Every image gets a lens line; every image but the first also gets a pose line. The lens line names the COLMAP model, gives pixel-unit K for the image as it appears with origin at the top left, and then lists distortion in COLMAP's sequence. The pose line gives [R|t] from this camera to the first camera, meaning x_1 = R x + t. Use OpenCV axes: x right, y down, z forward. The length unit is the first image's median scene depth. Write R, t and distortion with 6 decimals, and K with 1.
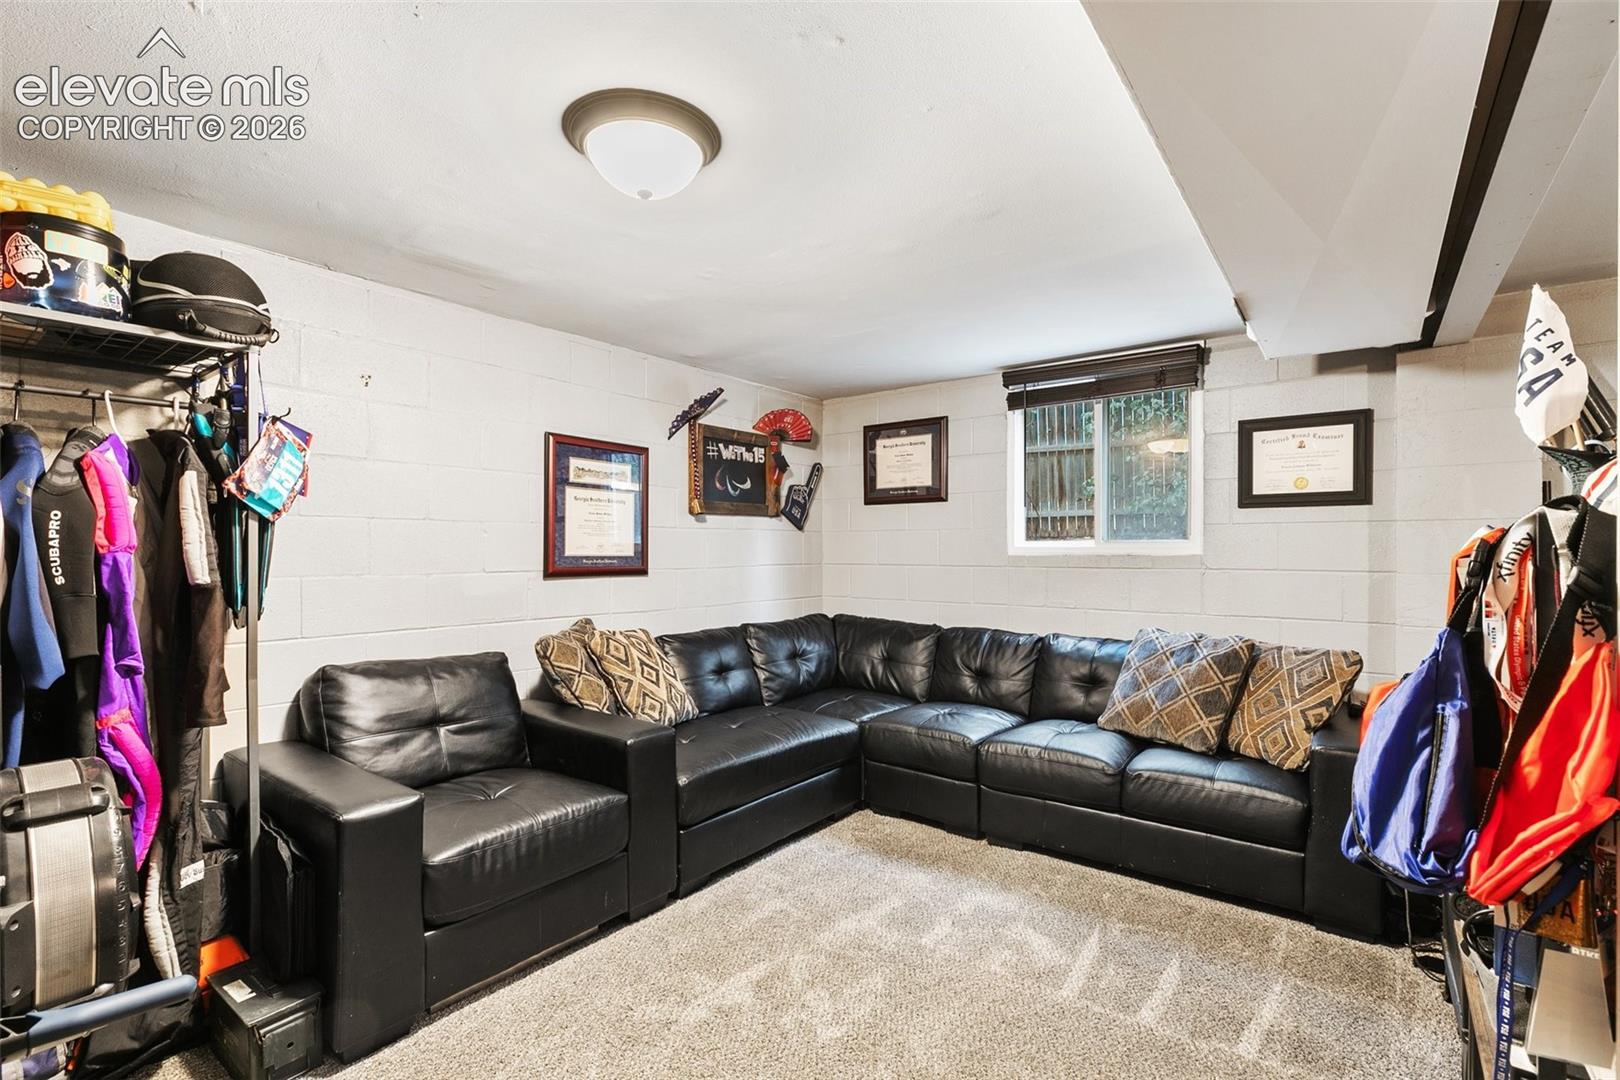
lens RADIAL K [[744.7, 0, 793.6], [0, 744.7, 555.5], [0, 0, 1]] dist [0.008434, -0.000956]
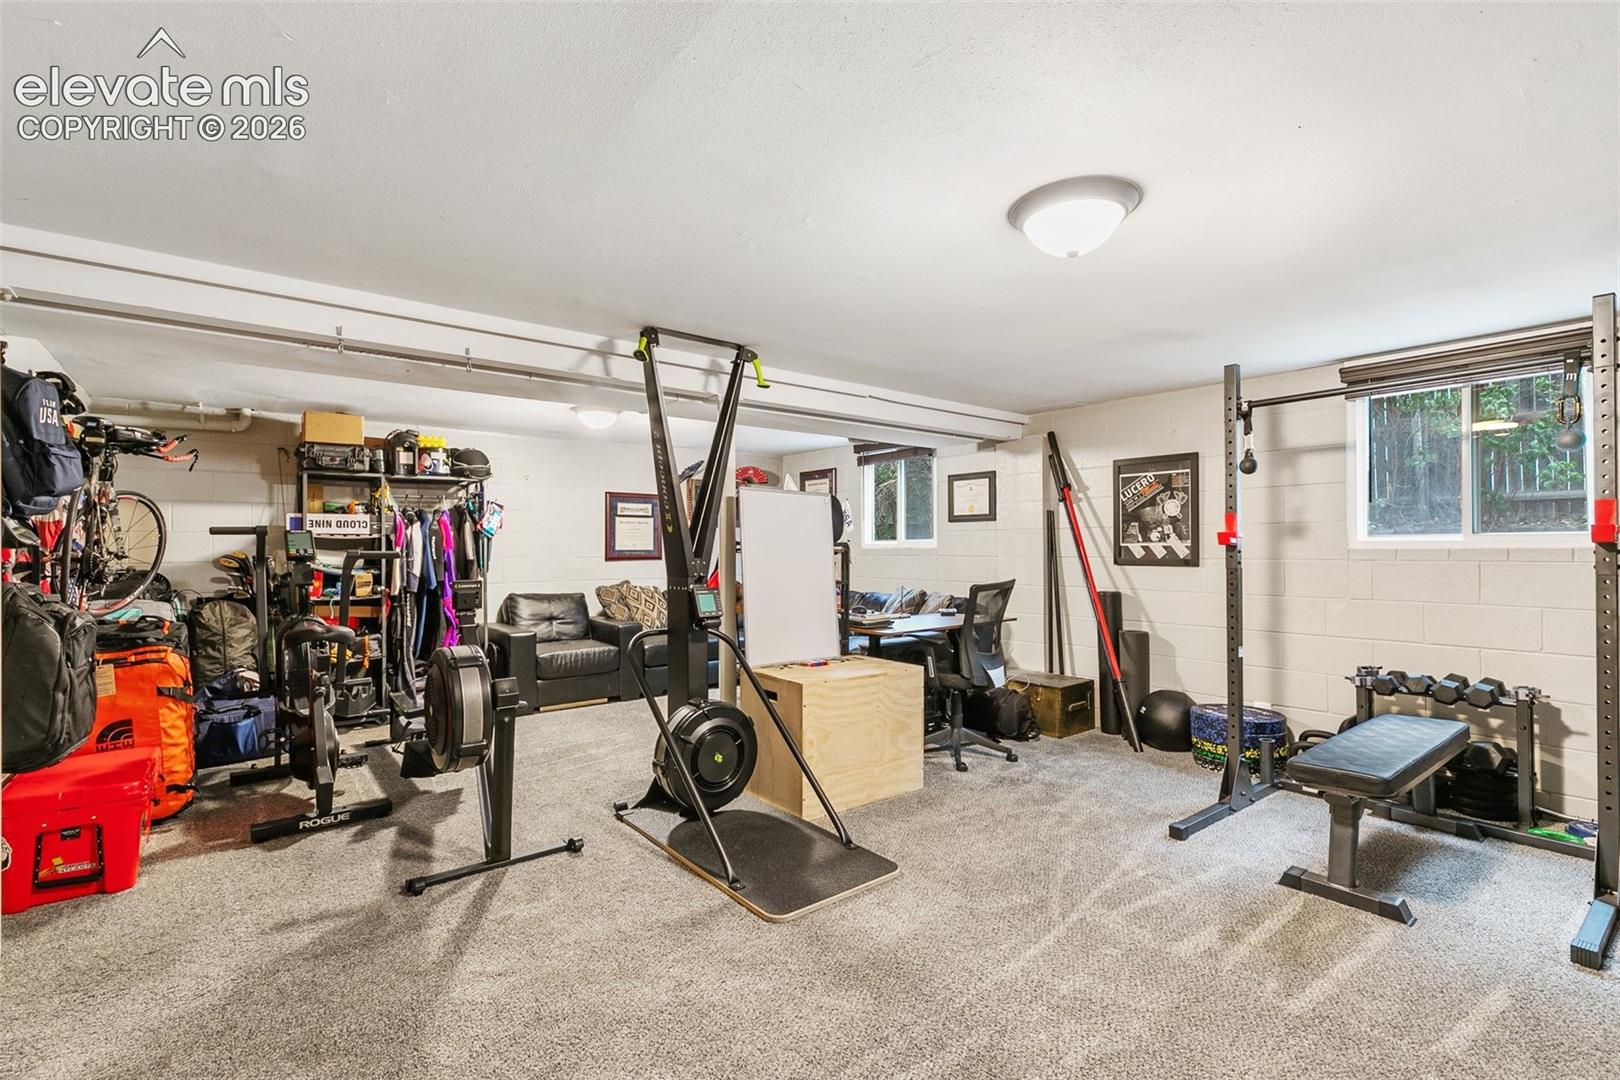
lens RADIAL K [[744.7, 0, 773.0], [0, 744.7, 556.8], [0, 0, 1]] dist [0.008434, -0.000956]
pose [[0.964083, -0.001448, -0.265599, 0.716826], [0.003659, 0.999963, 0.007828, 0.005455], [0.265578, -0.008519, 0.964052, -0.955295]]
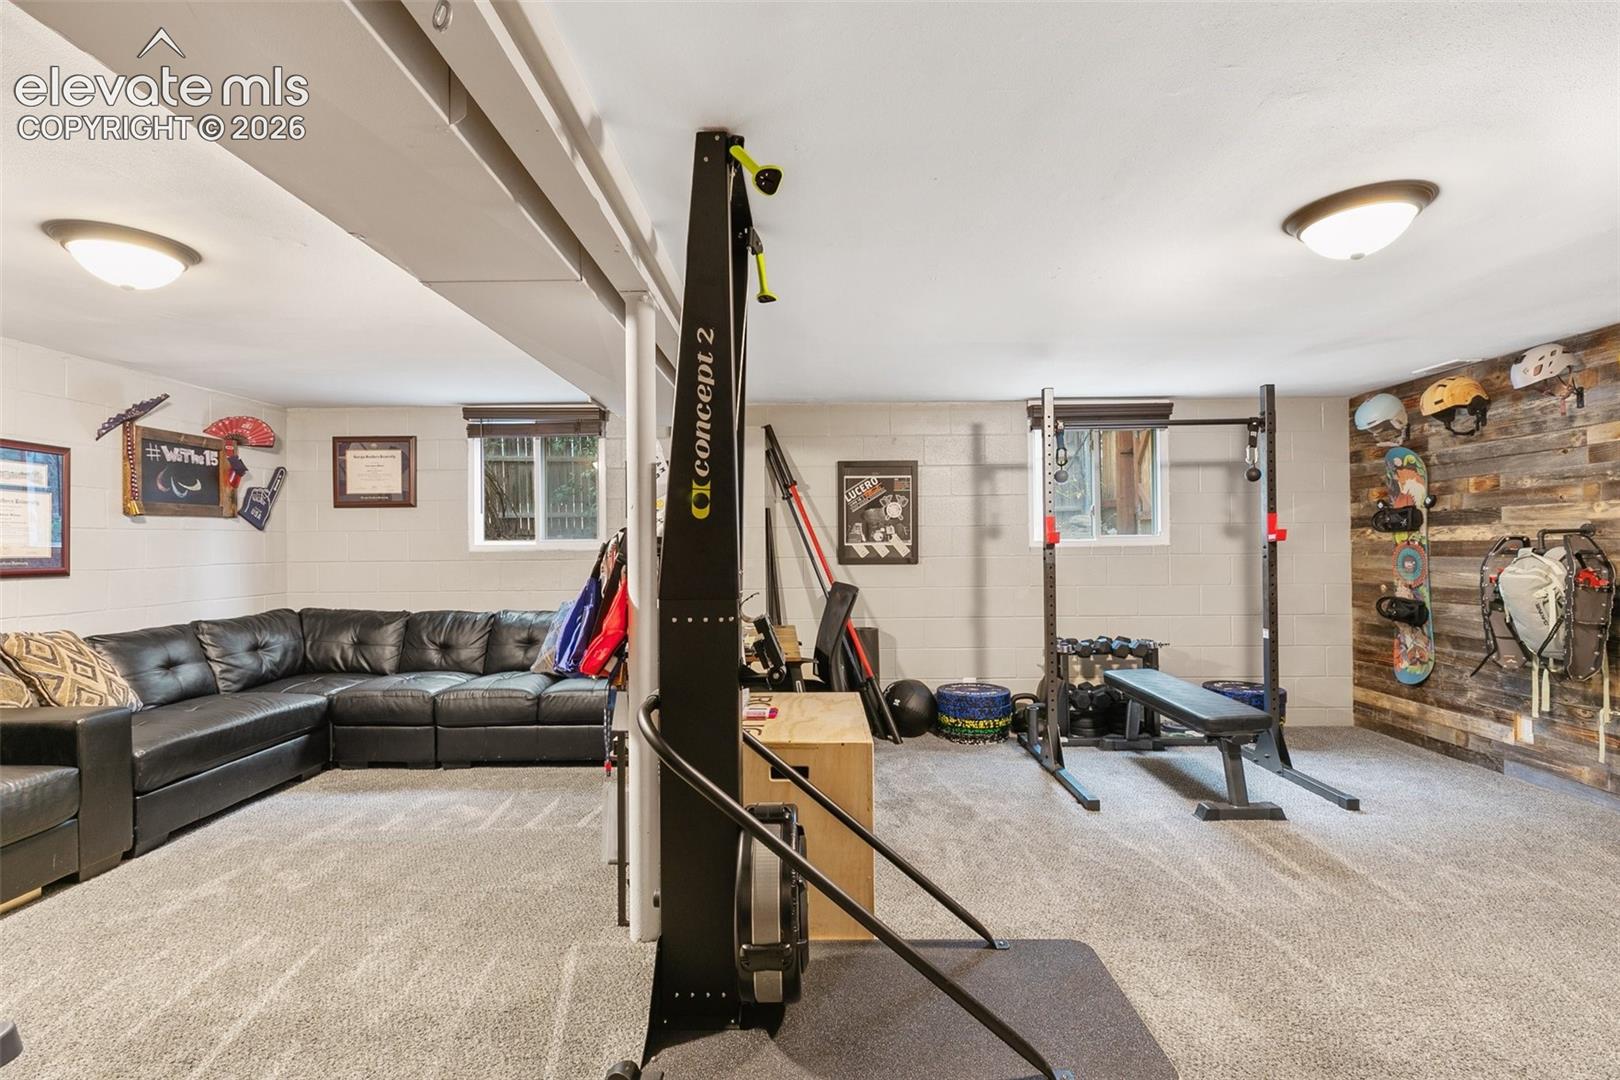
lens RADIAL K [[744.7, 0, 820.4], [0, 744.7, 539.1], [0, 0, 1]] dist [0.008434, -0.000956]
pose [[0.788190, -0.002995, 0.615424, -0.027248], [0.013281, 0.999838, -0.012144, 0.002172], [-0.615288, 0.017745, 0.788102, -0.468676]]
